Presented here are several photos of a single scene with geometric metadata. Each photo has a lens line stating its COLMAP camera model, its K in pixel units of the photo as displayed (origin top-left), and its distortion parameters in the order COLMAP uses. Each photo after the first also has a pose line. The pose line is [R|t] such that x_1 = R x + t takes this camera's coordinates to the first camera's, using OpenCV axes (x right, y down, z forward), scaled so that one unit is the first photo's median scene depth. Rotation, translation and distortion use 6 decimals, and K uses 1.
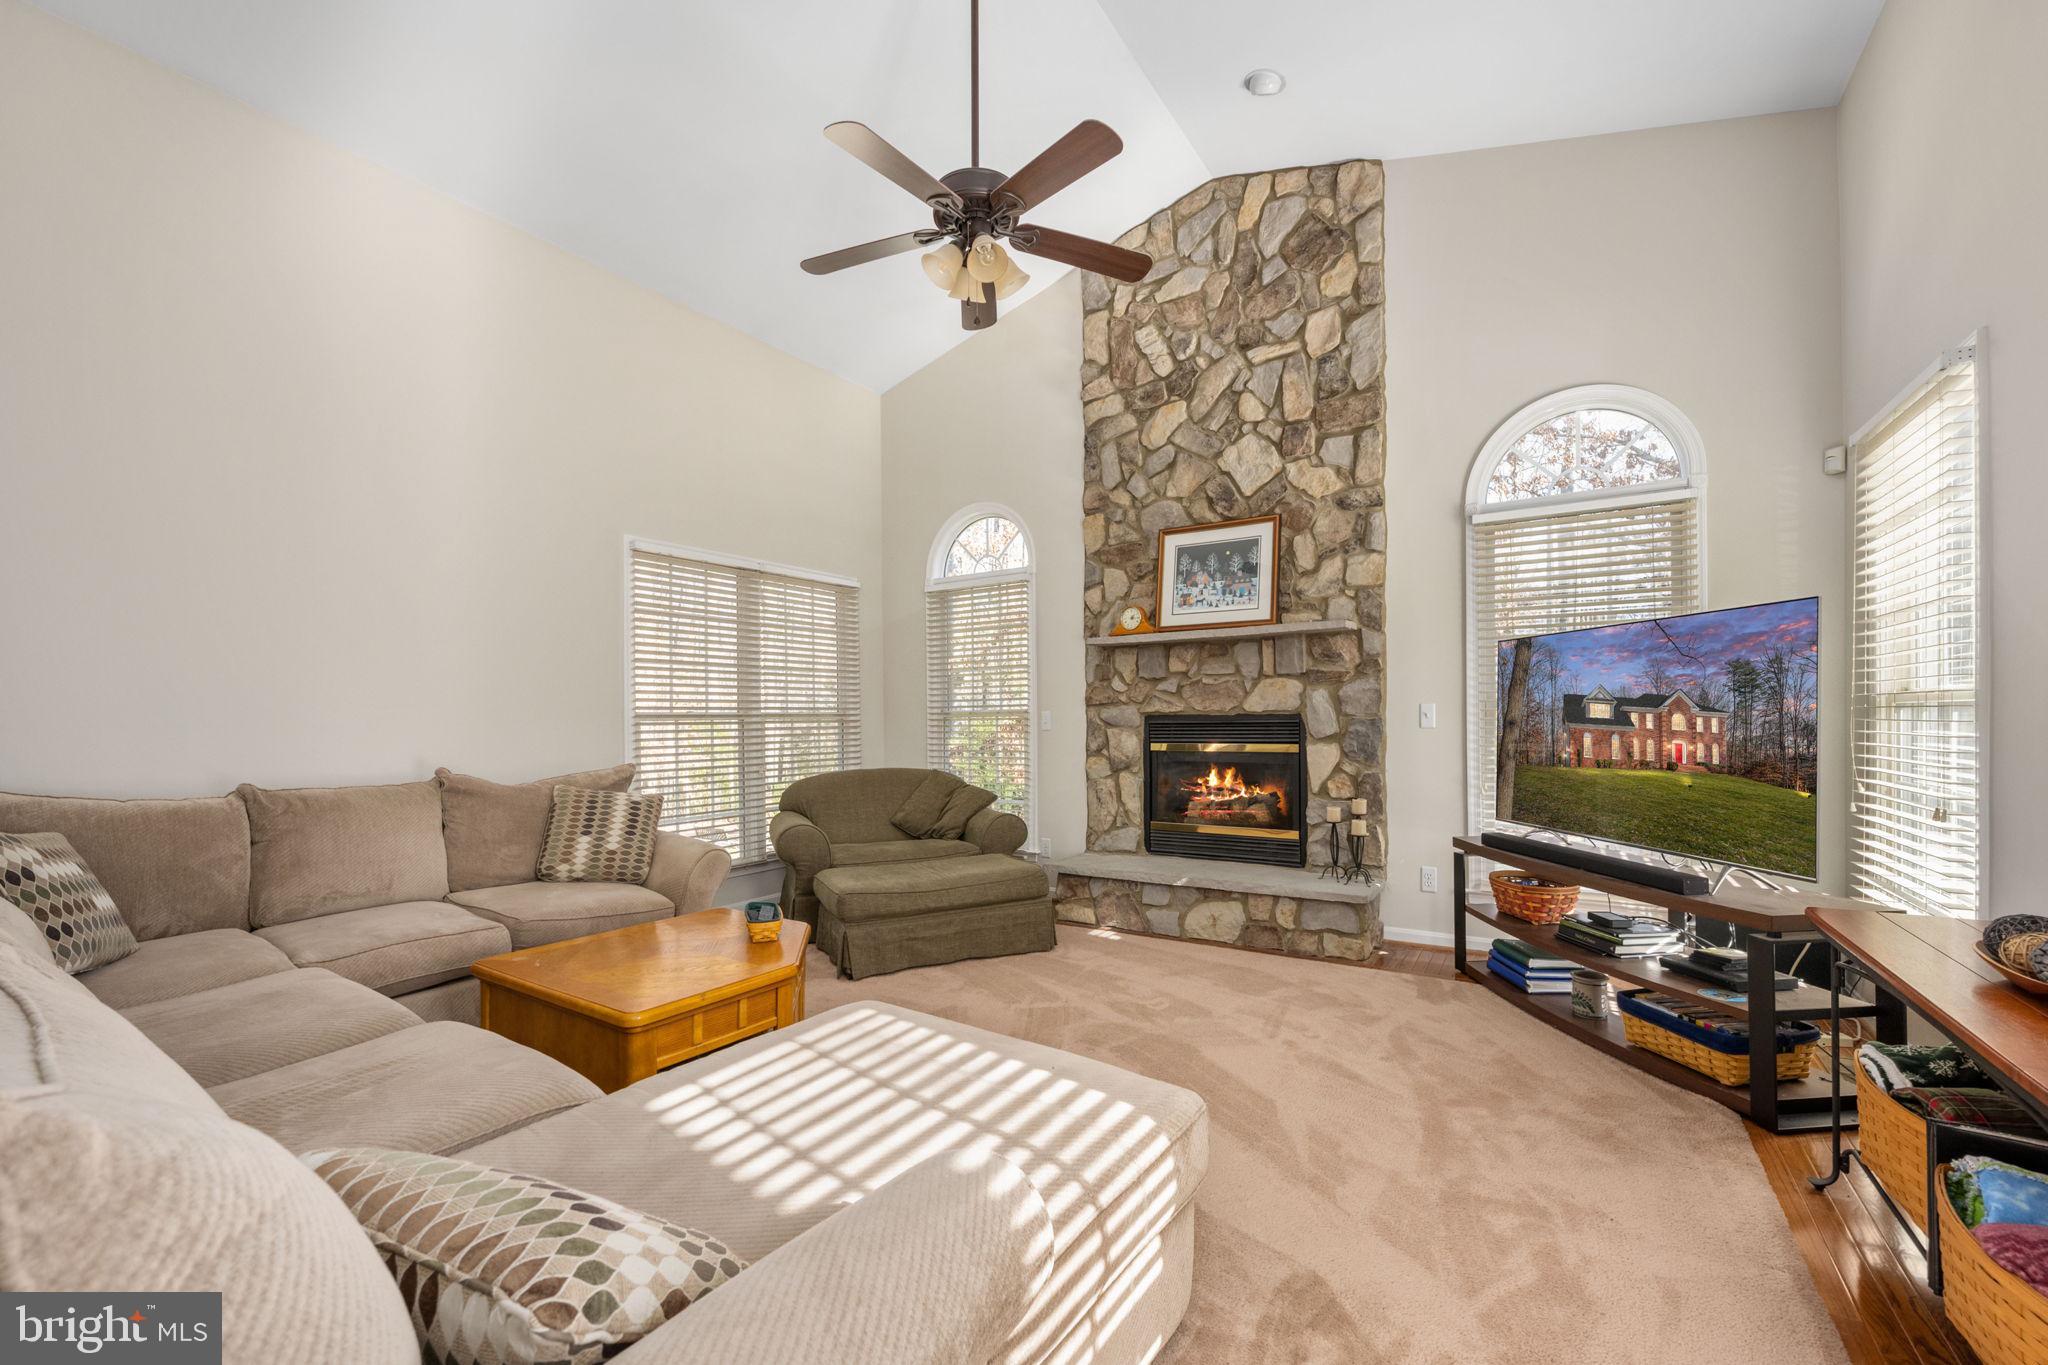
lens RADIAL K [[815.4, 0, 994.3], [0, 815.4, 724.9], [0, 0, 1]] dist [-0.000195, 0.000049]
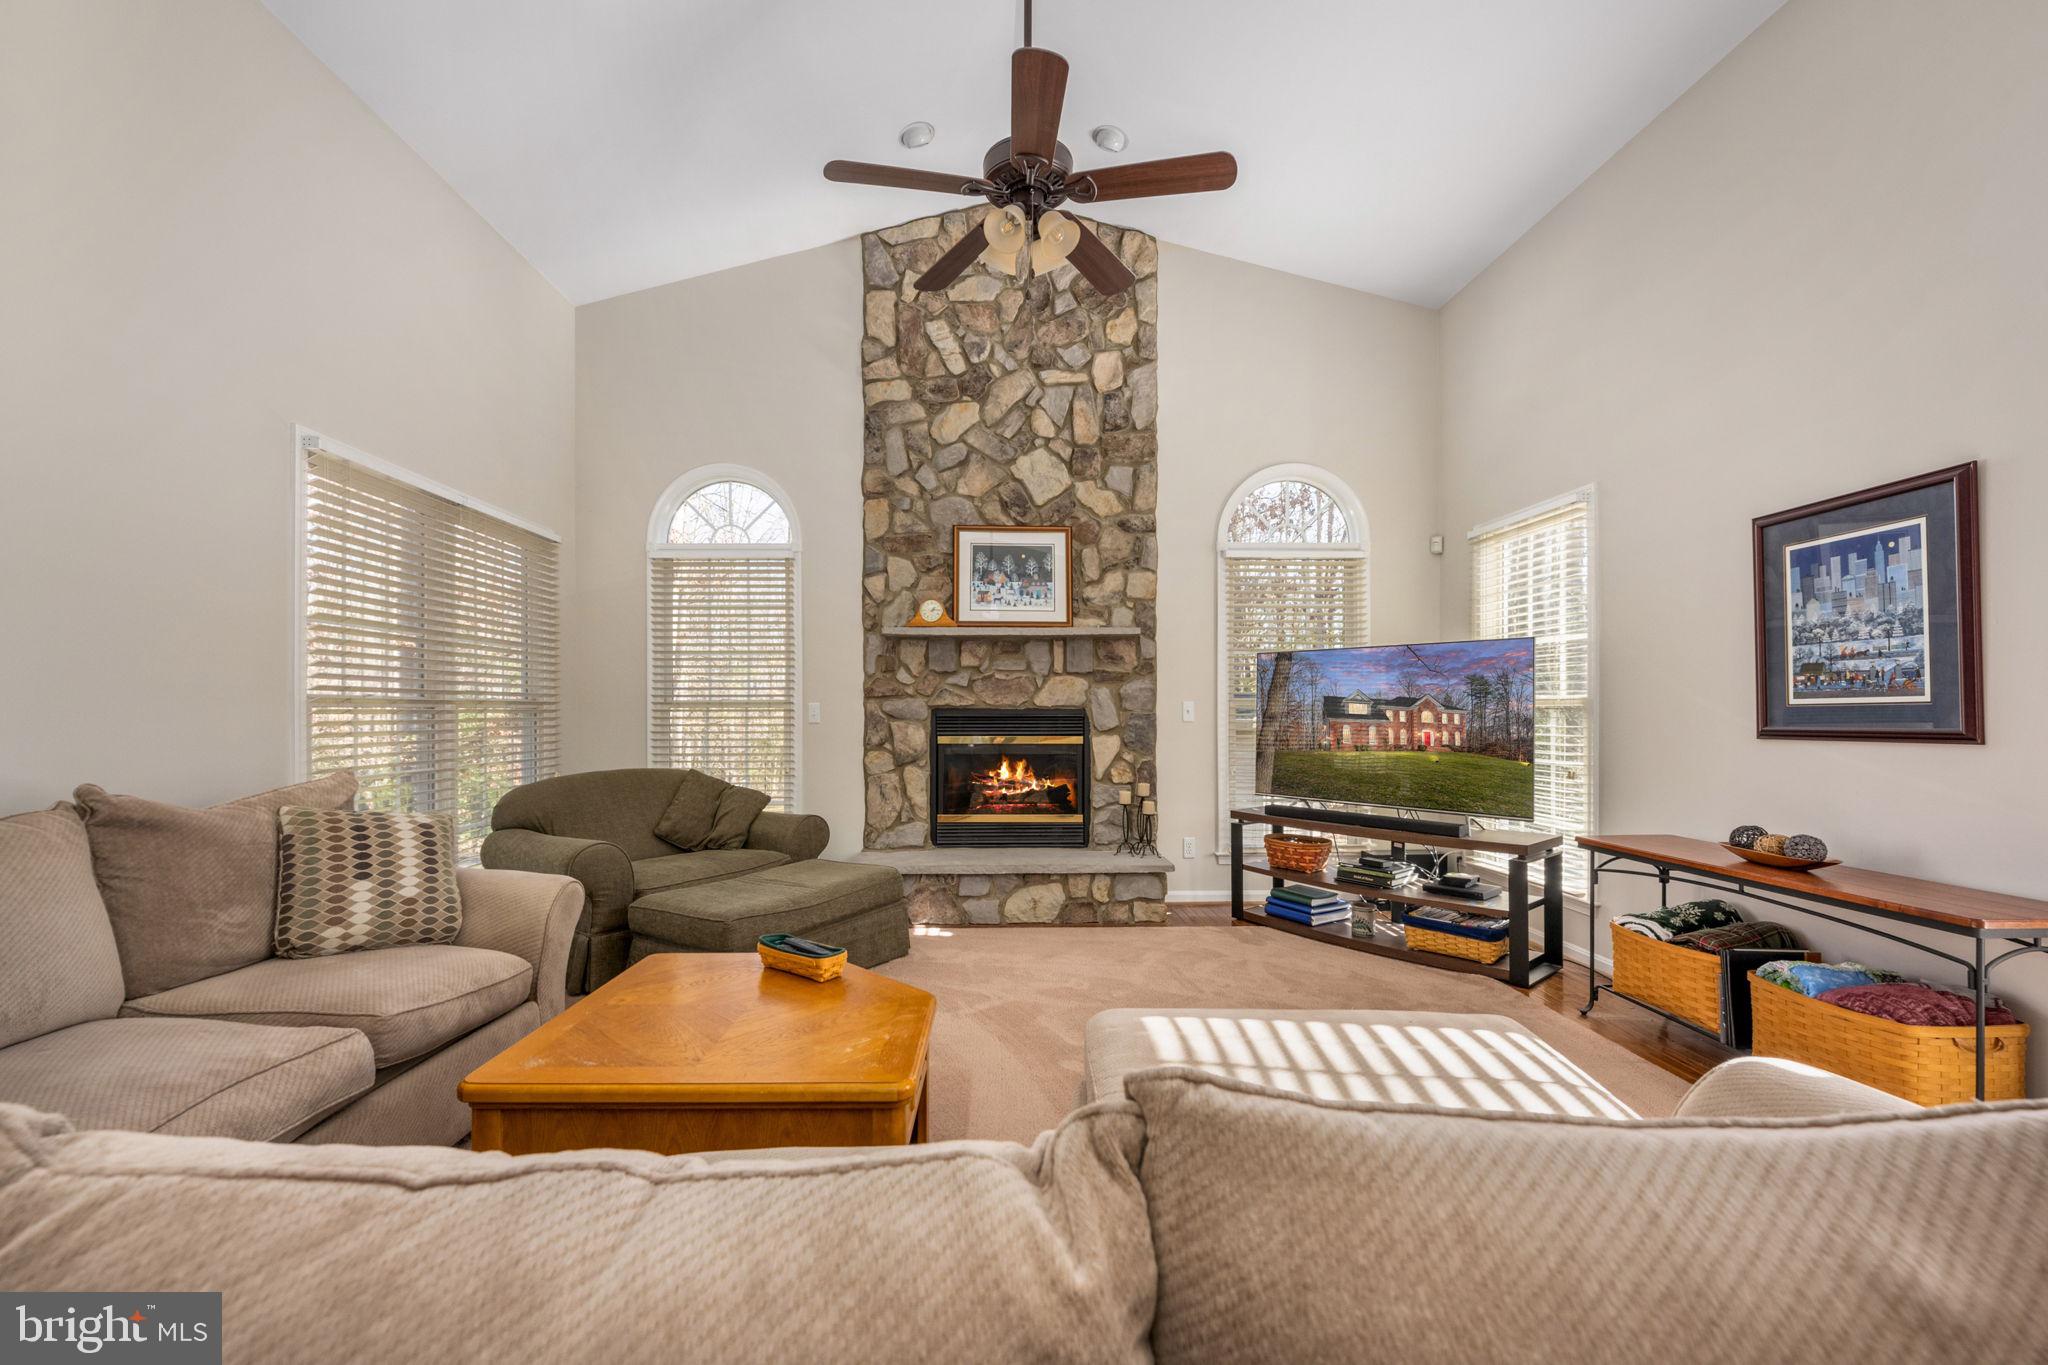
lens RADIAL K [[815.4, 0, 1046.9], [0, 815.4, 716.7], [0, 0, 1]] dist [-0.000195, 0.000049]
pose [[0.832296, 0.007325, 0.554284, -0.299191], [-0.004662, 0.999970, -0.006214, 0.004606], [-0.554313, 0.002587, 0.832305, 0.110403]]
